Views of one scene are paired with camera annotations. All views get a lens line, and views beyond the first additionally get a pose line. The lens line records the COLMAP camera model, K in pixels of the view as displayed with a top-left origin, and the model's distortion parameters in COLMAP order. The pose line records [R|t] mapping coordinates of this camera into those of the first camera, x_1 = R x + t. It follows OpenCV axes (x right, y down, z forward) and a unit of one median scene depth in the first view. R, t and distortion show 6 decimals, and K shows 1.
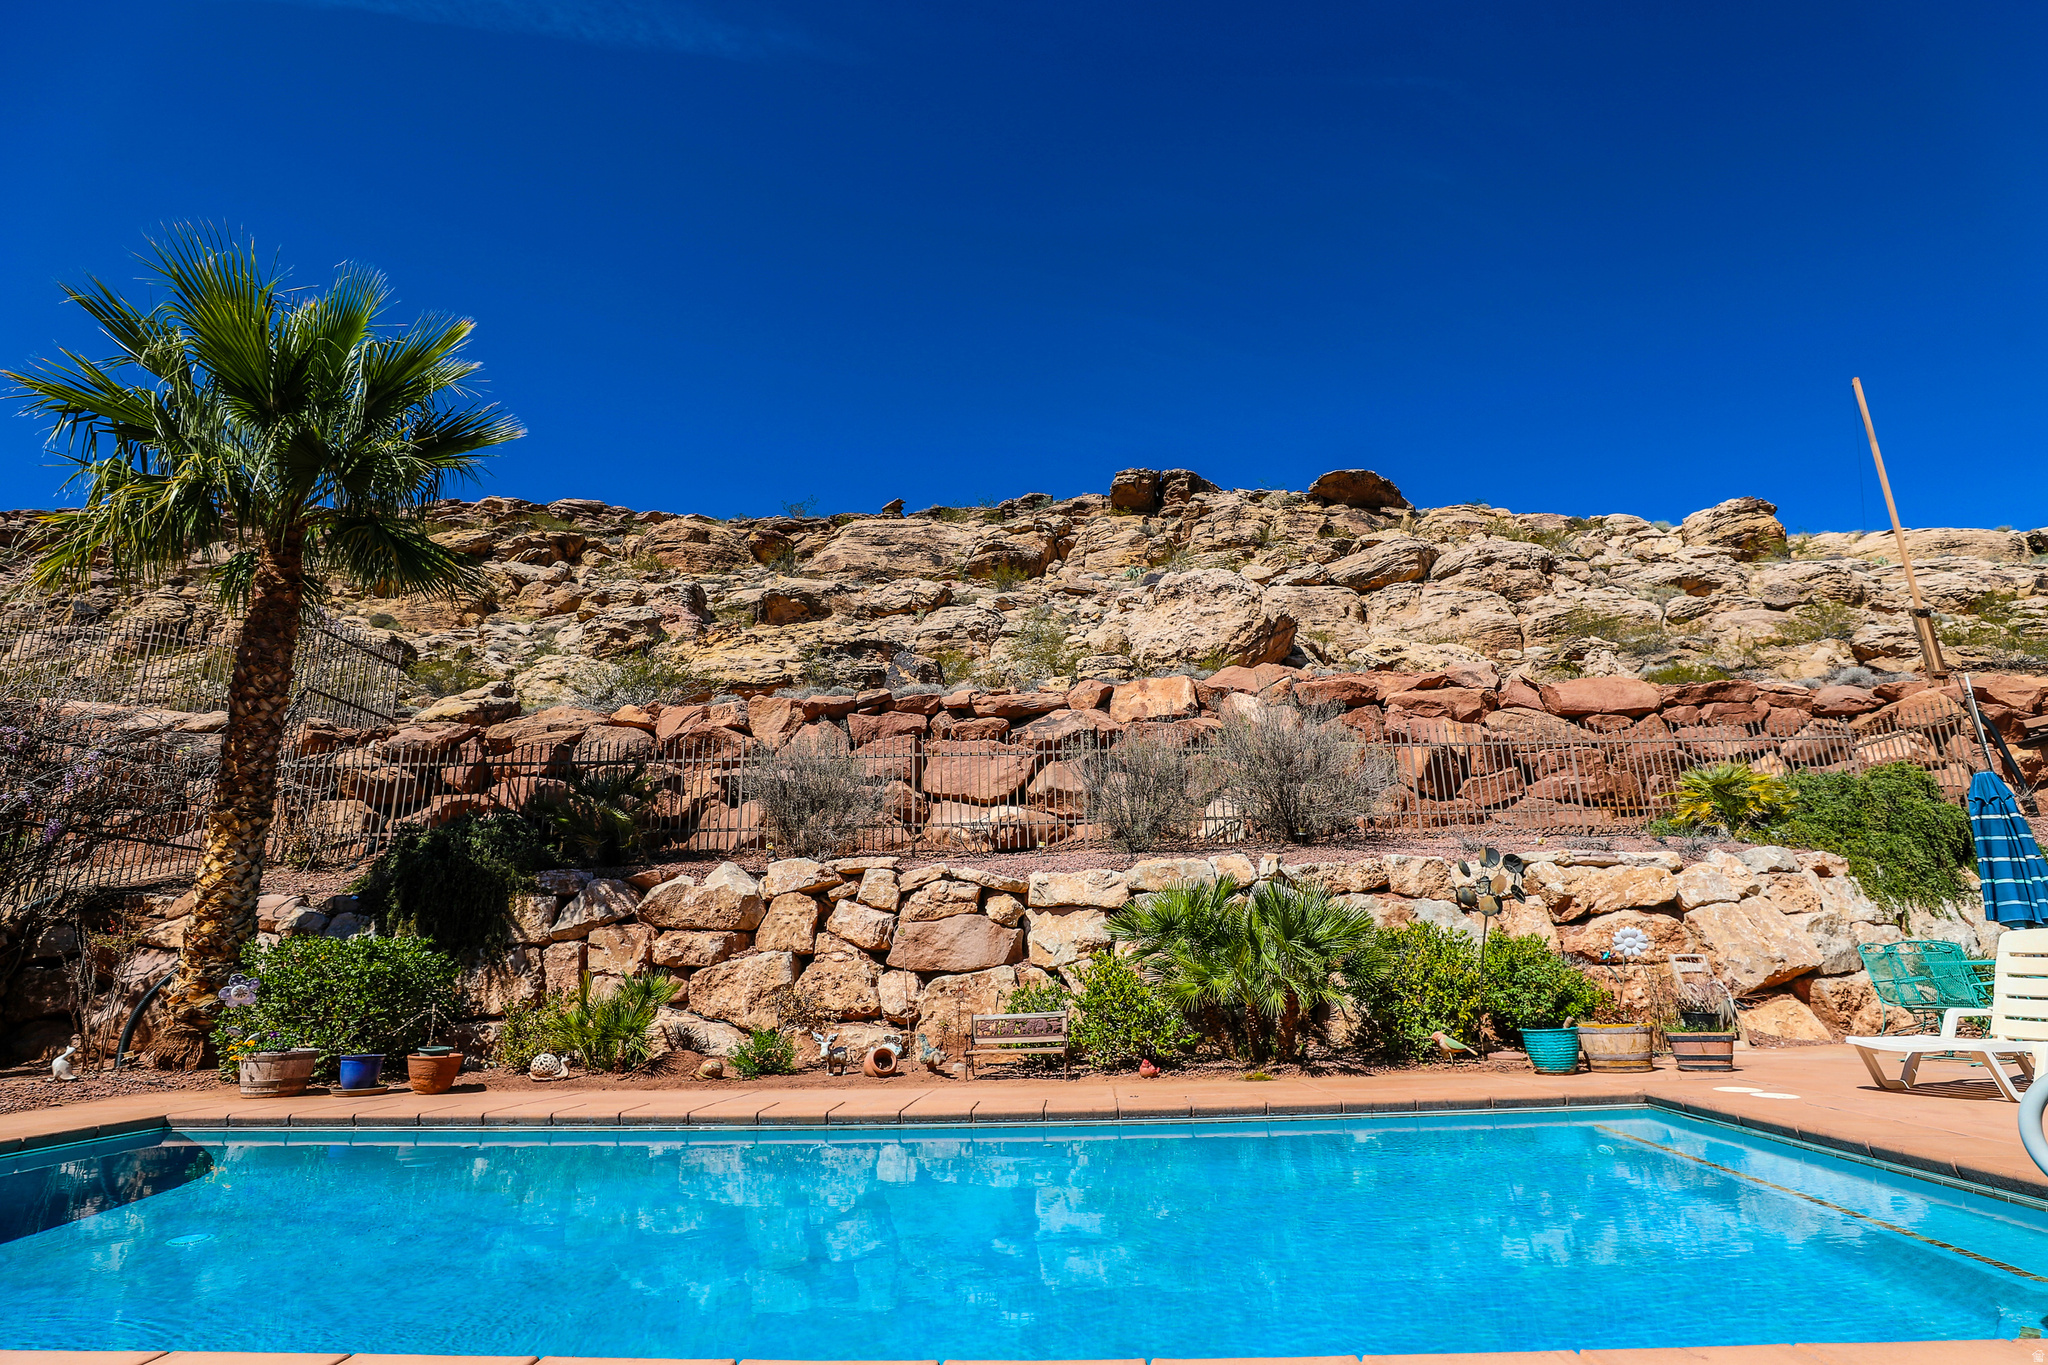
lens RADIAL K [[998.9, 0, 1029.7], [0, 998.9, 691.3], [0, 0, 1]] dist [-0.030087, -0.000083]
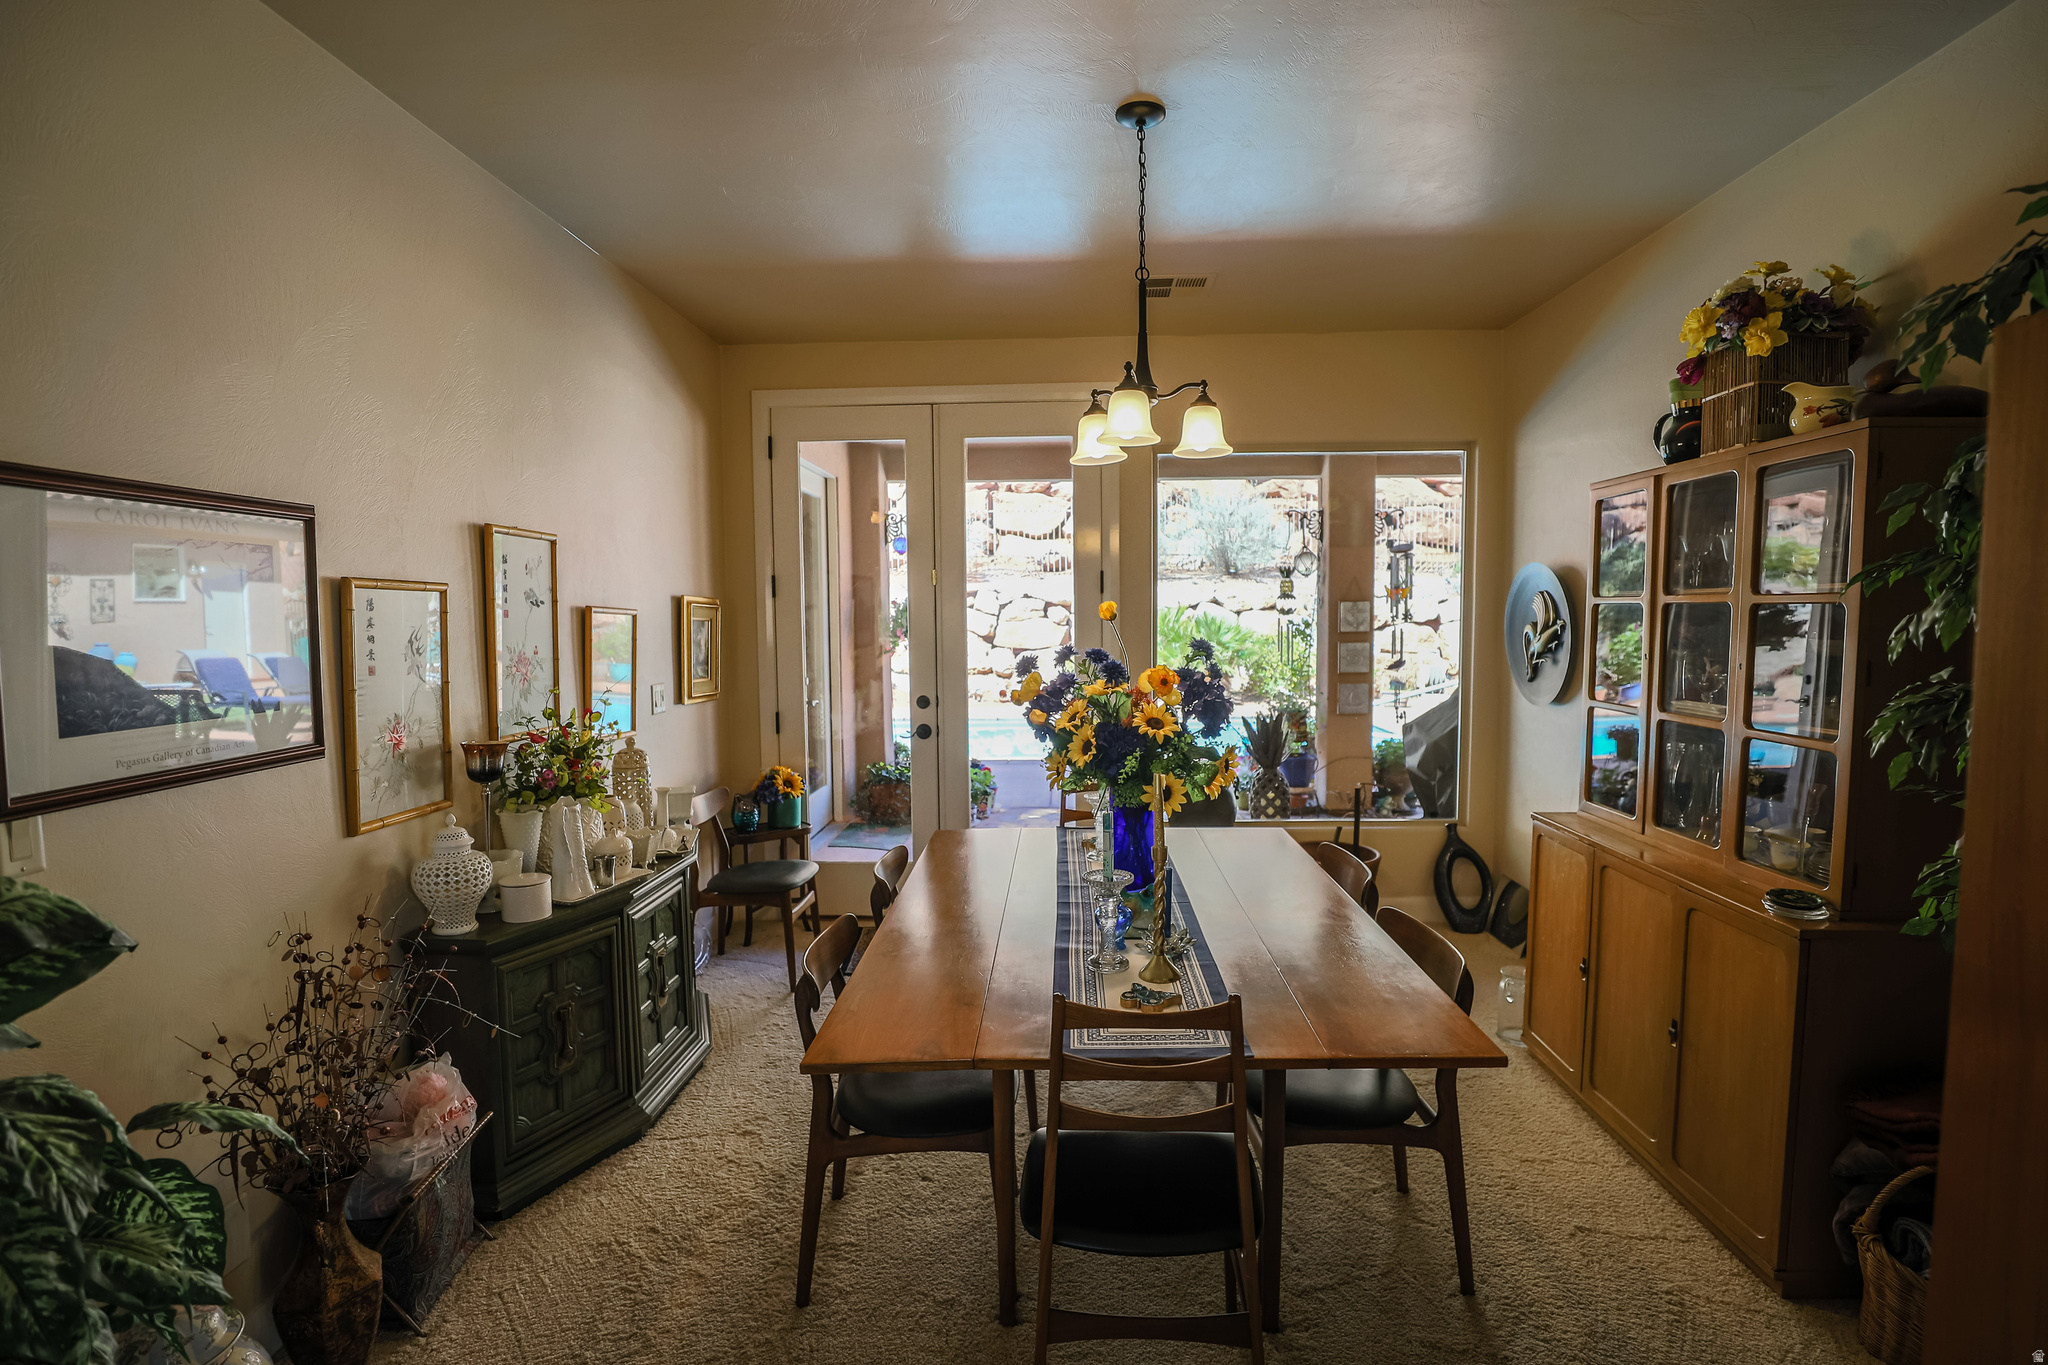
lens RADIAL K [[998.9, 0, 1029.7], [0, 998.9, 691.3], [0, 0, 1]] dist [-0.030087, -0.000083]
pose [[0.999561, 0.015889, 0.025006, -0.089352], [-0.023601, 0.937256, 0.347843, -0.203392], [-0.017910, -0.348280, 0.937219, -0.532604]]
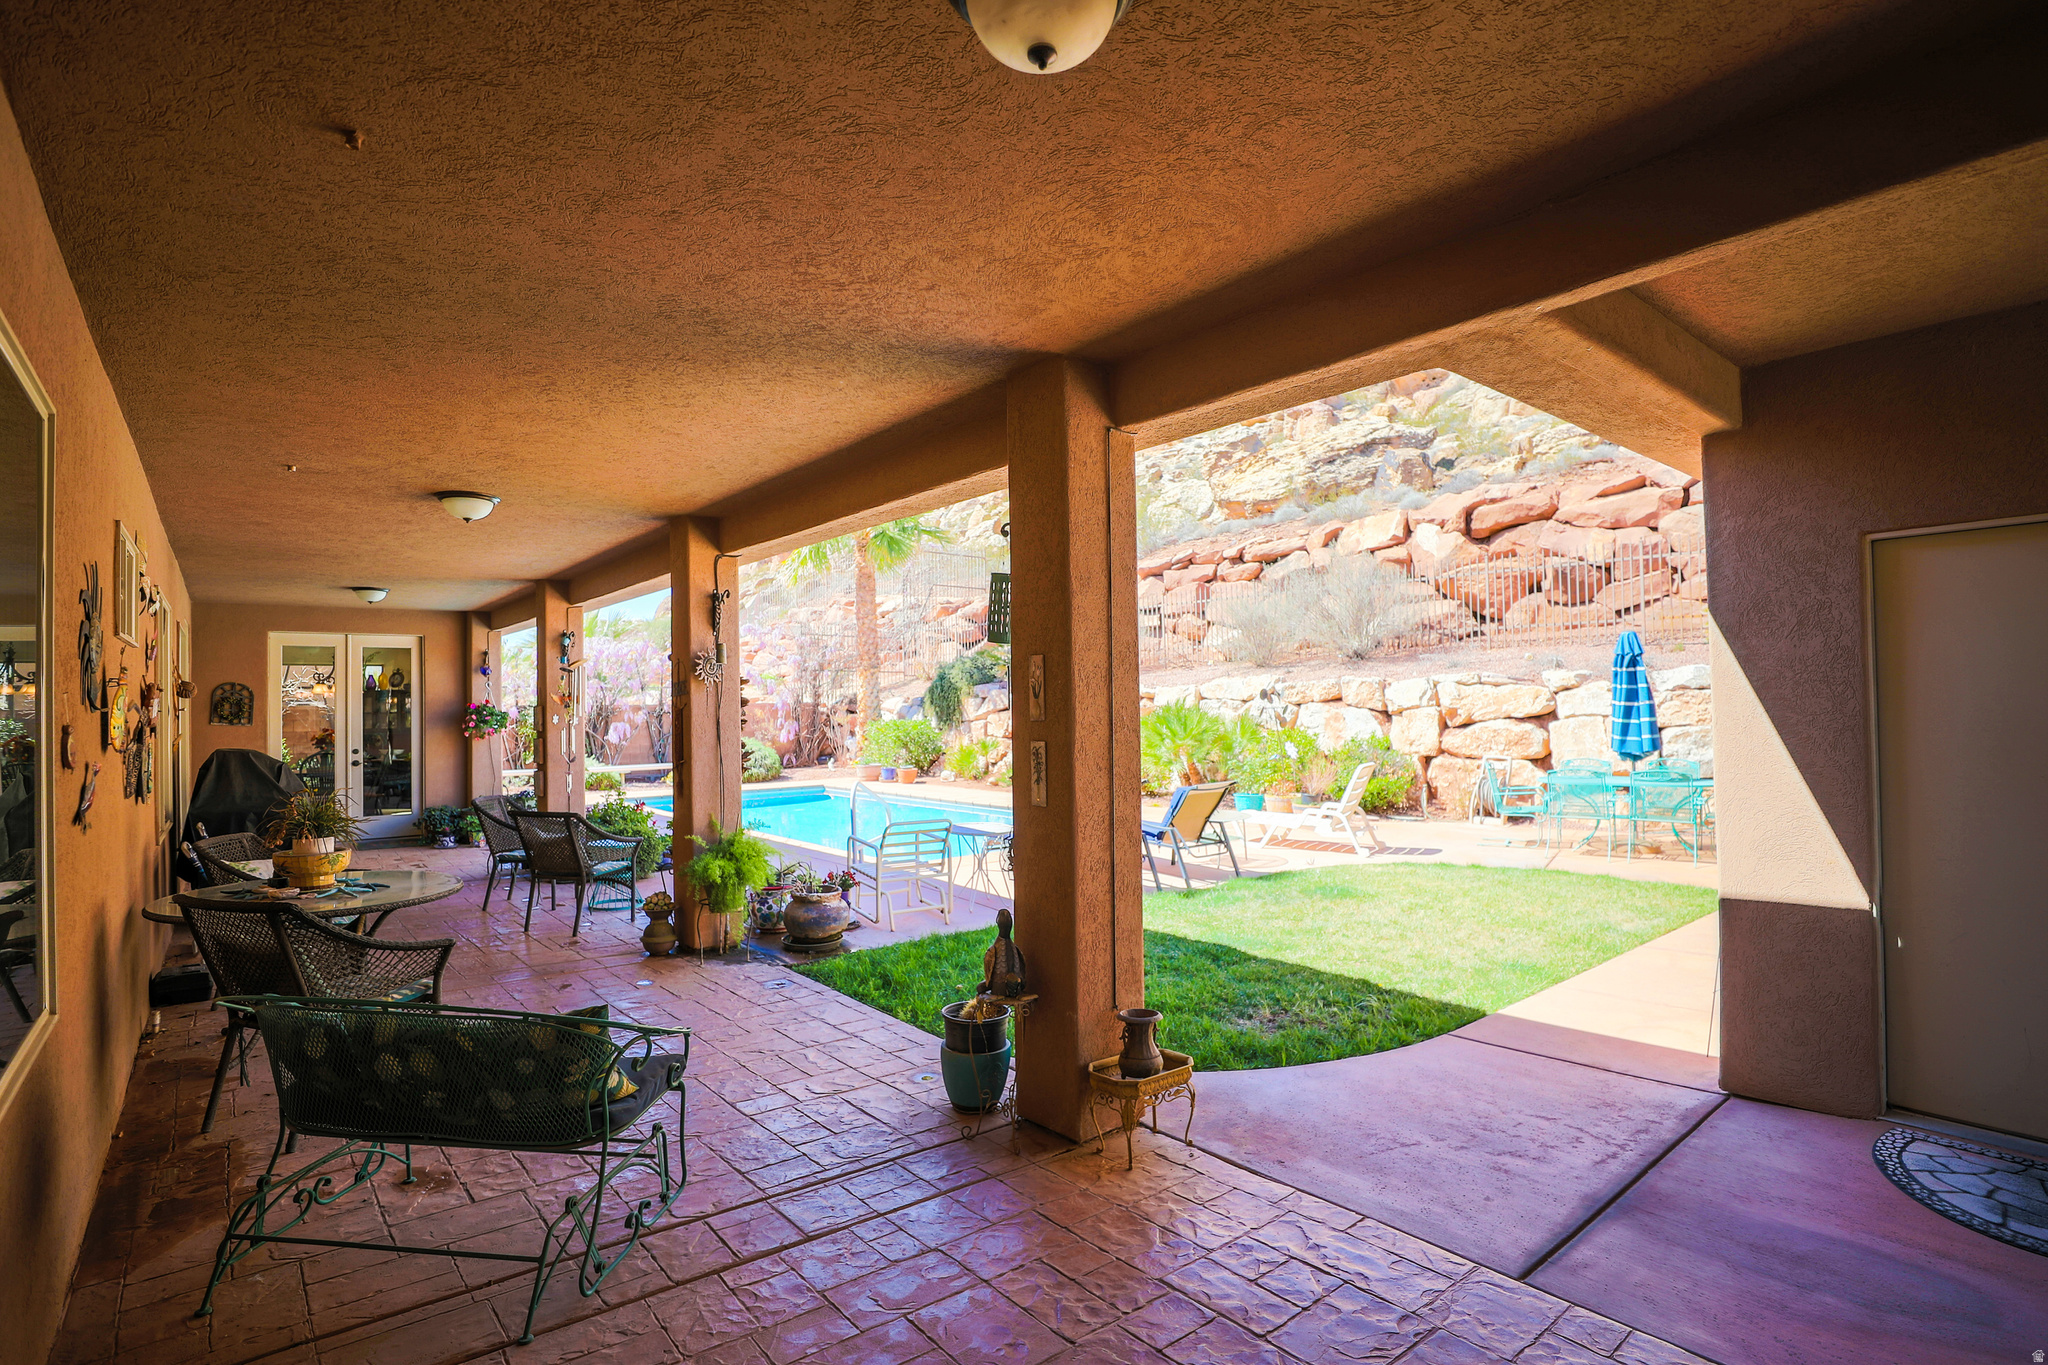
lens RADIAL K [[998.9, 0, 1029.7], [0, 998.9, 691.3], [0, 0, 1]] dist [-0.030087, -0.000083]
pose [[0.683320, 0.006352, -0.730092, 0.838044], [0.194170, 0.962371, 0.190103, -0.138124], [0.703827, -0.271663, 0.656374, -0.220178]]
